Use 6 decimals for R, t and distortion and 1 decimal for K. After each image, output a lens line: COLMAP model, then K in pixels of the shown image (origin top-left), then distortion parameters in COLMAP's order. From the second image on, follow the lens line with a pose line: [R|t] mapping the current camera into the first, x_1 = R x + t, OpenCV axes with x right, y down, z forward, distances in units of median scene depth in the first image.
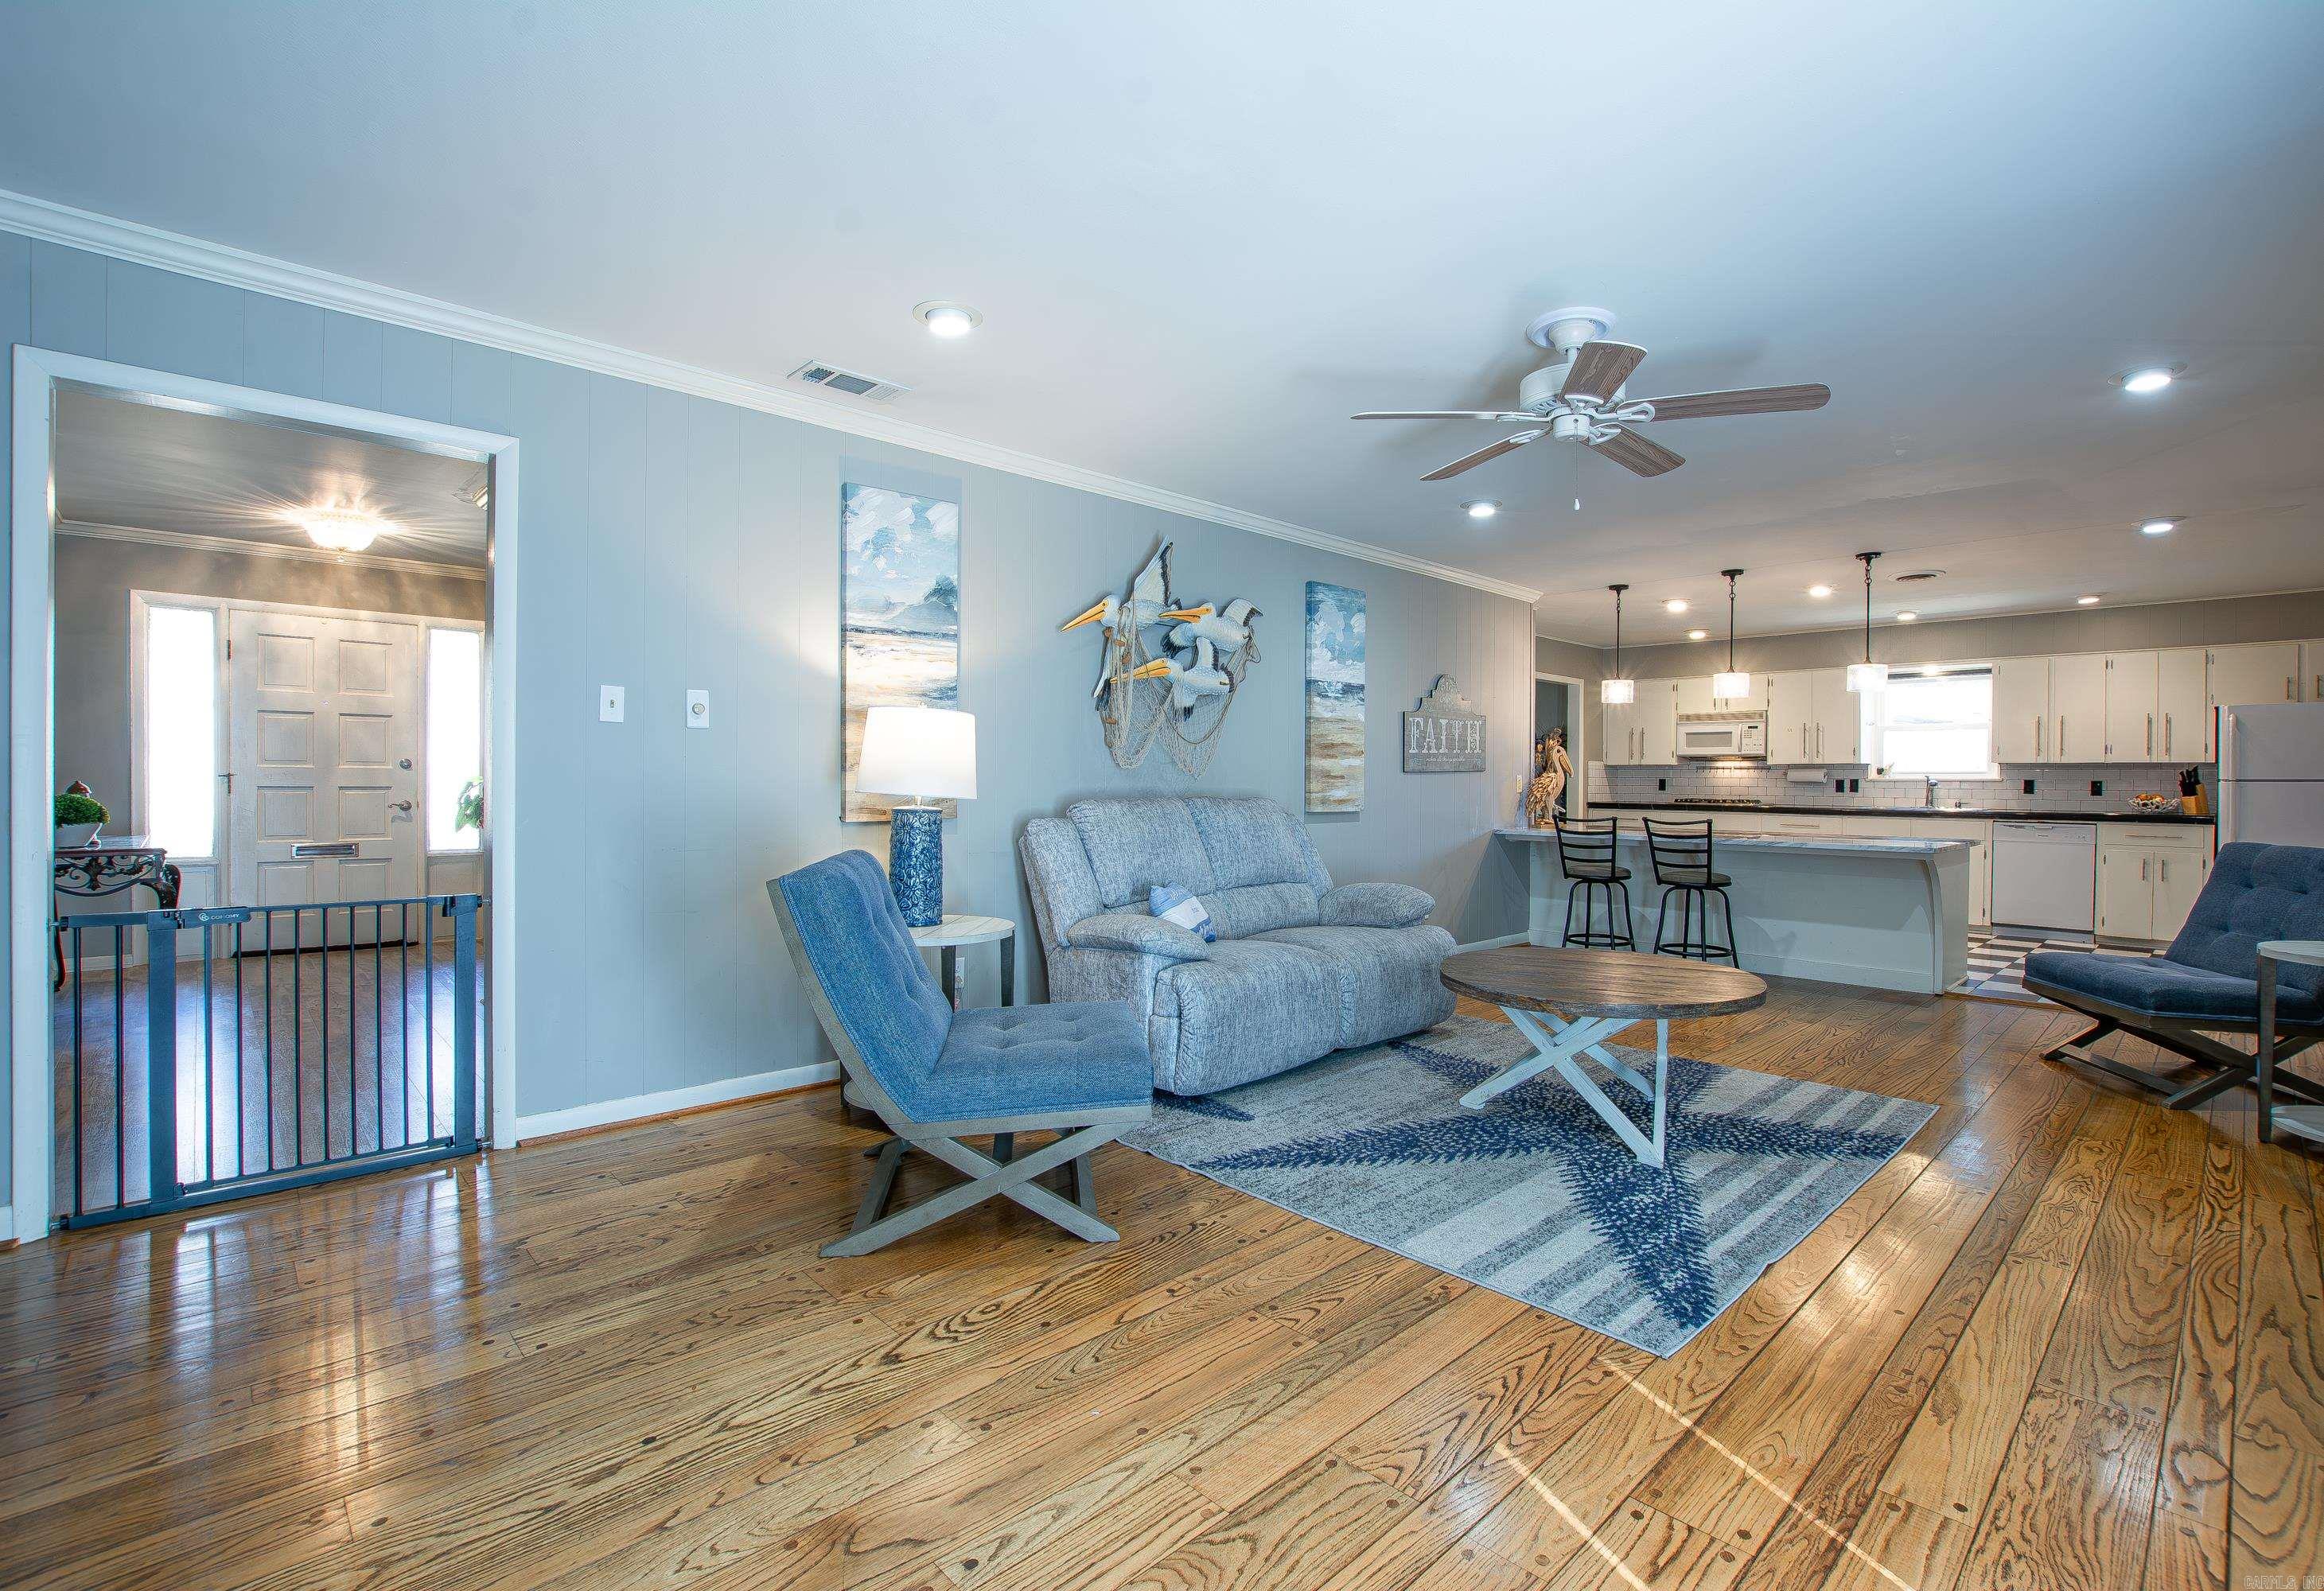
lens RADIAL K [[1054.2, 0, 1202.3], [0, 1054.2, 791.4], [0, 0, 1]] dist [-0.037219, 0.006988]
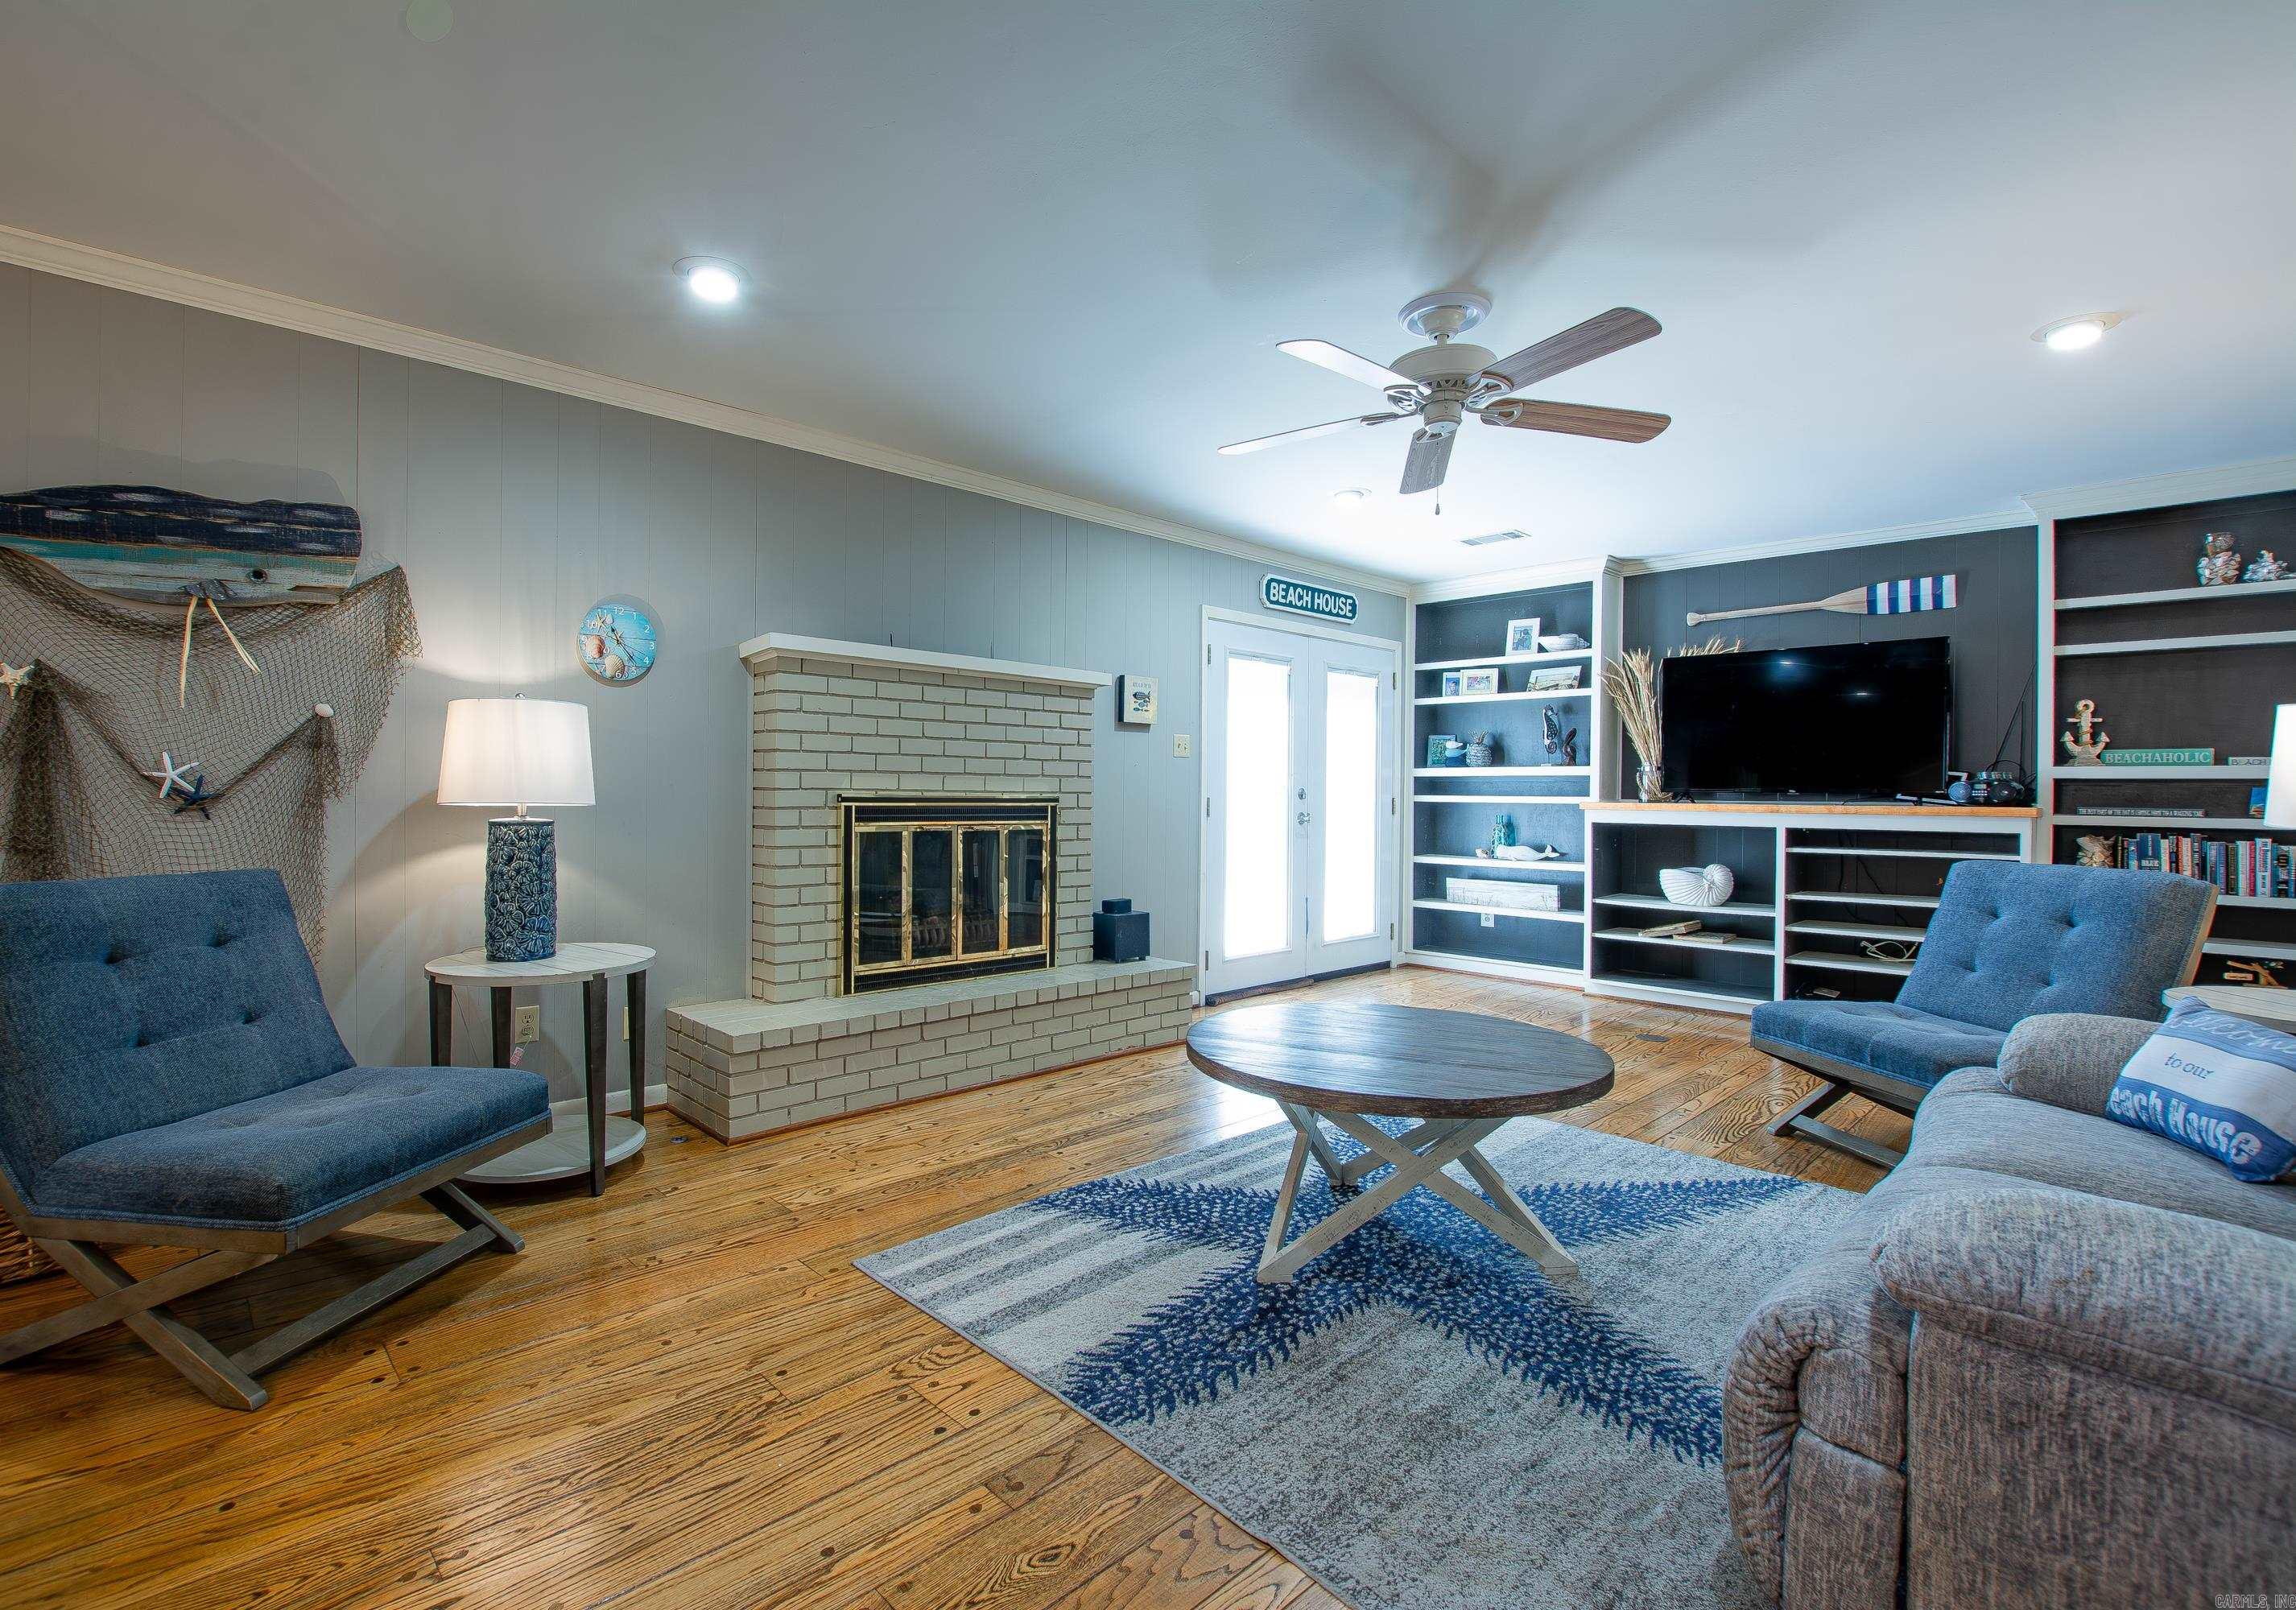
lens RADIAL K [[1066.4, 0, 1098.0], [0, 1066.4, 800.6], [0, 0, 1]] dist [-0.035270, 0.004771]
pose [[-0.999556, -0.016803, 0.024589, 0.414037], [-0.016429, 0.999748, 0.015324, -0.006270], [-0.024840, 0.014913, -0.999580, 1.282380]]
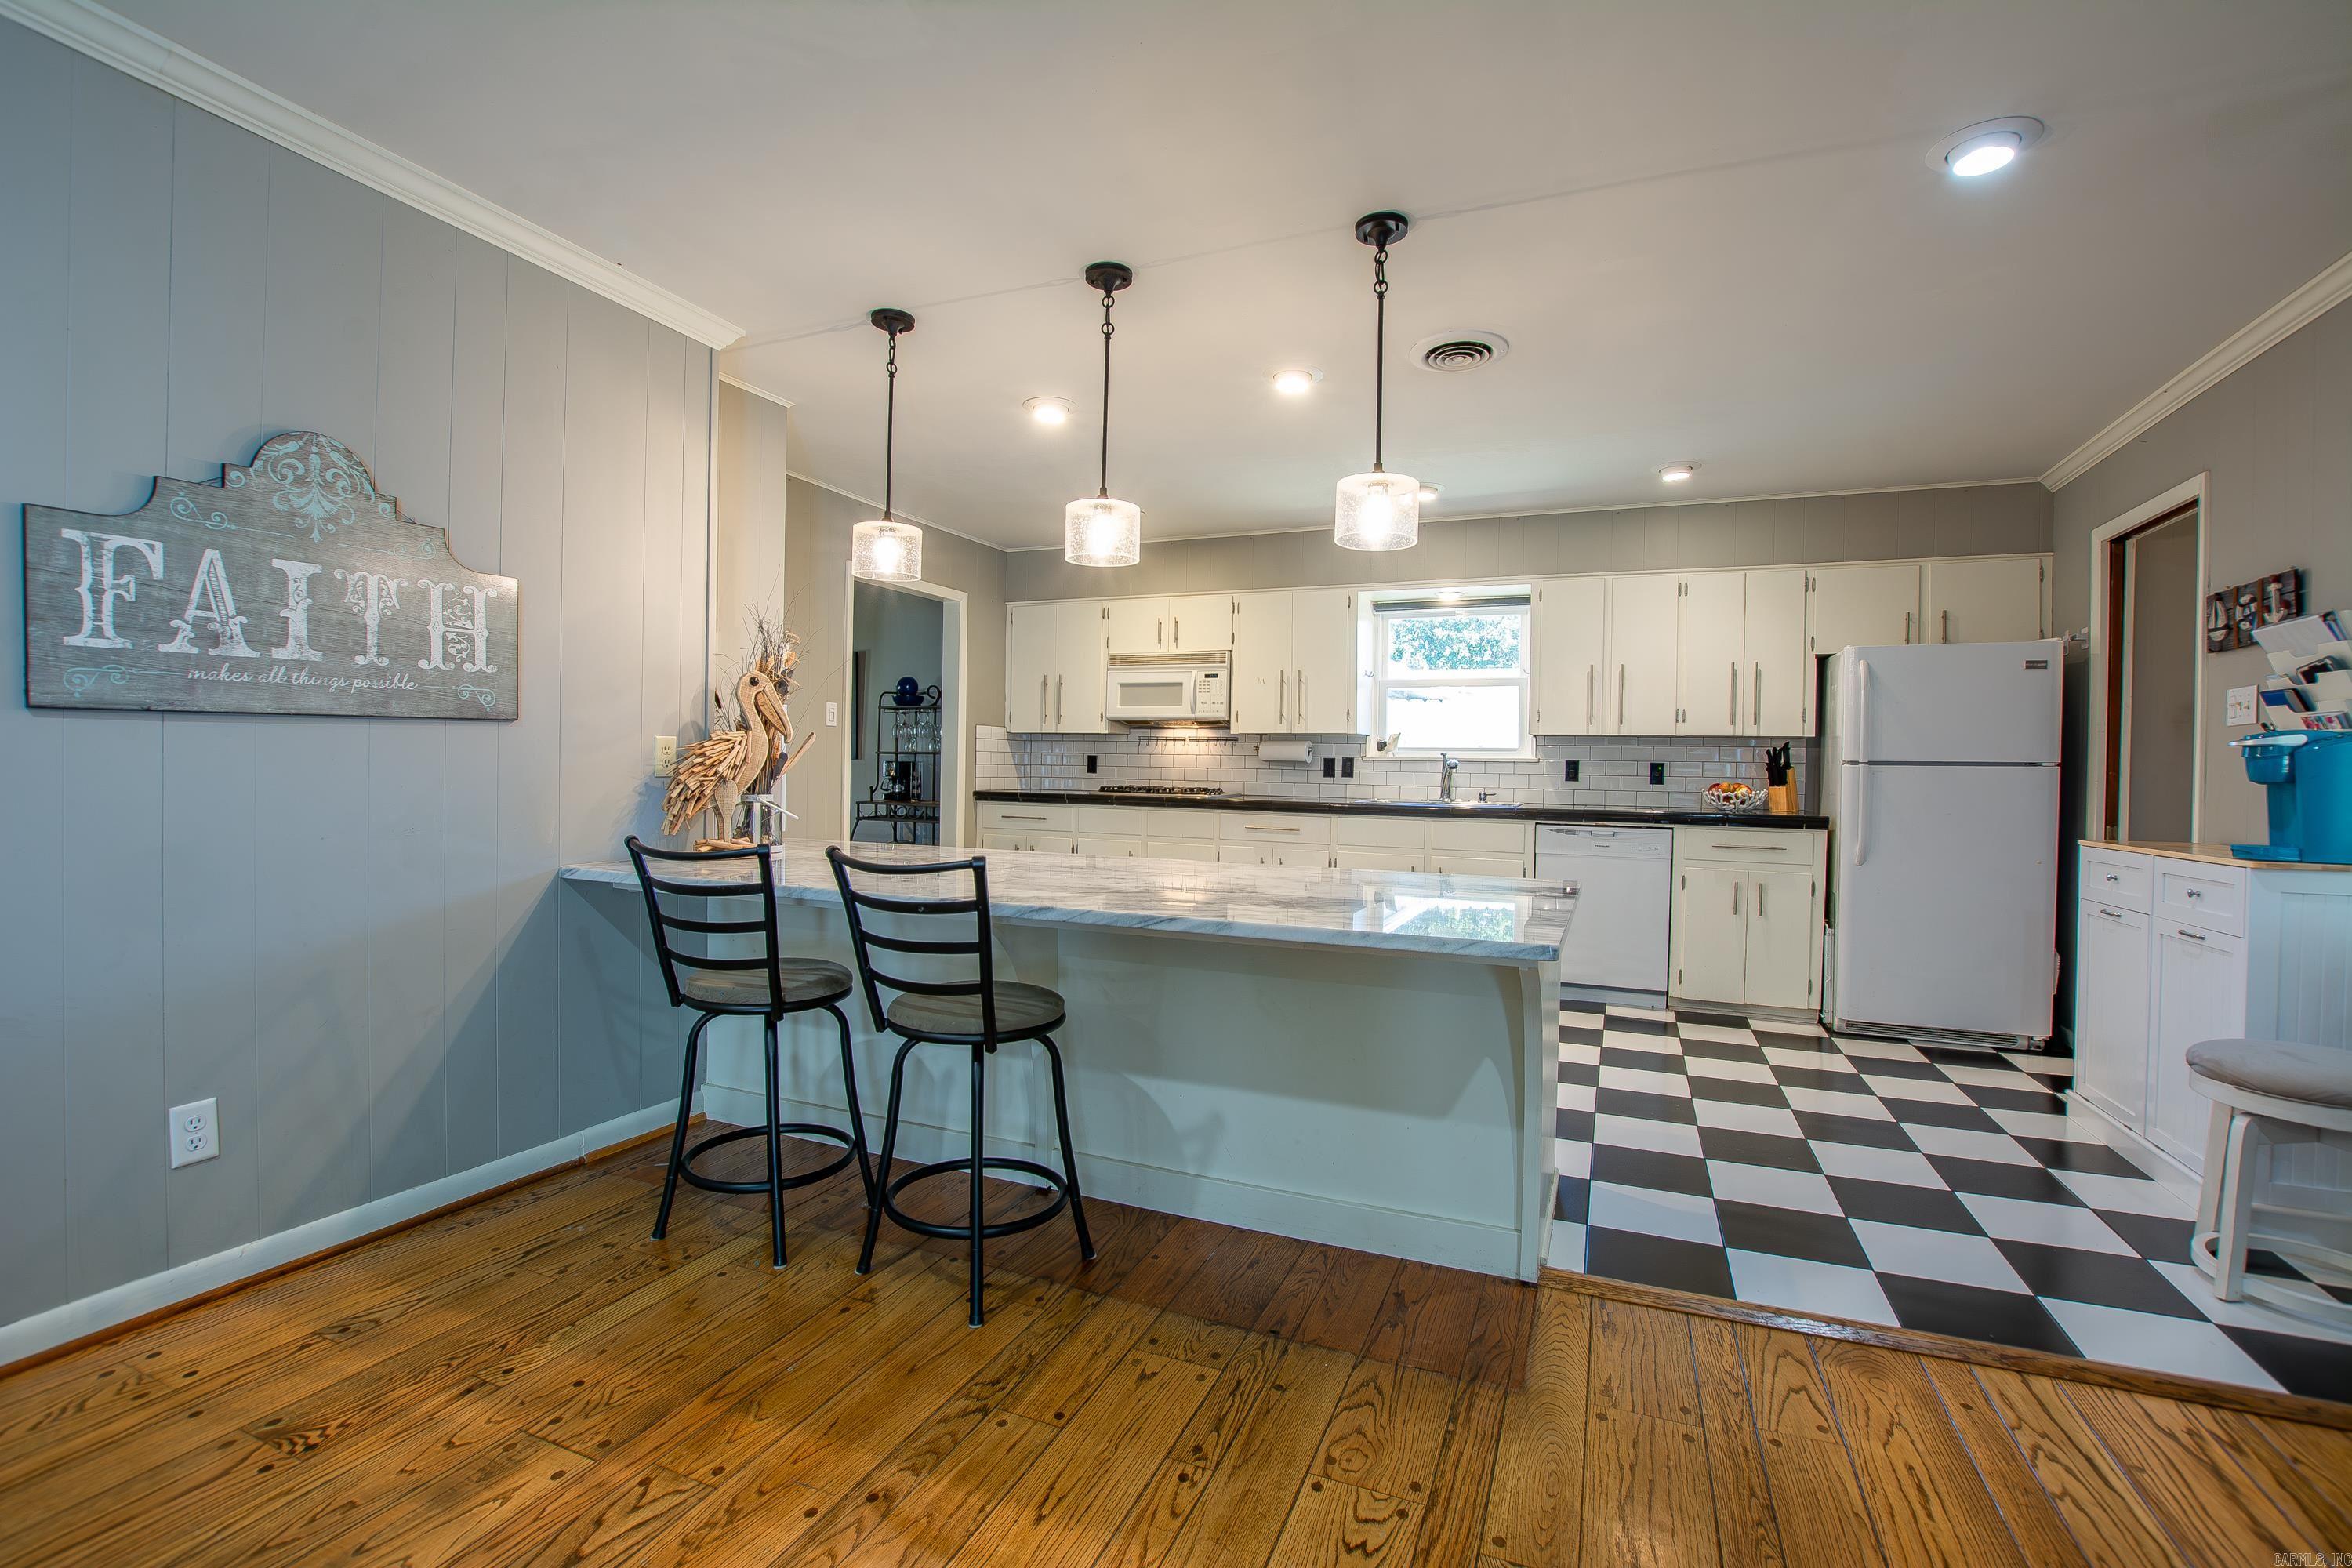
lens RADIAL K [[1036.4, 0, 1187.1], [0, 1036.4, 781.9], [0, 0, 1]] dist [-0.028760, 0.000539]
pose [[0.918287, 0.002306, 0.395908, 0.505667], [-0.006172, 0.999945, 0.008490, -0.002217], [-0.395867, -0.010239, 0.918251, 0.808802]]
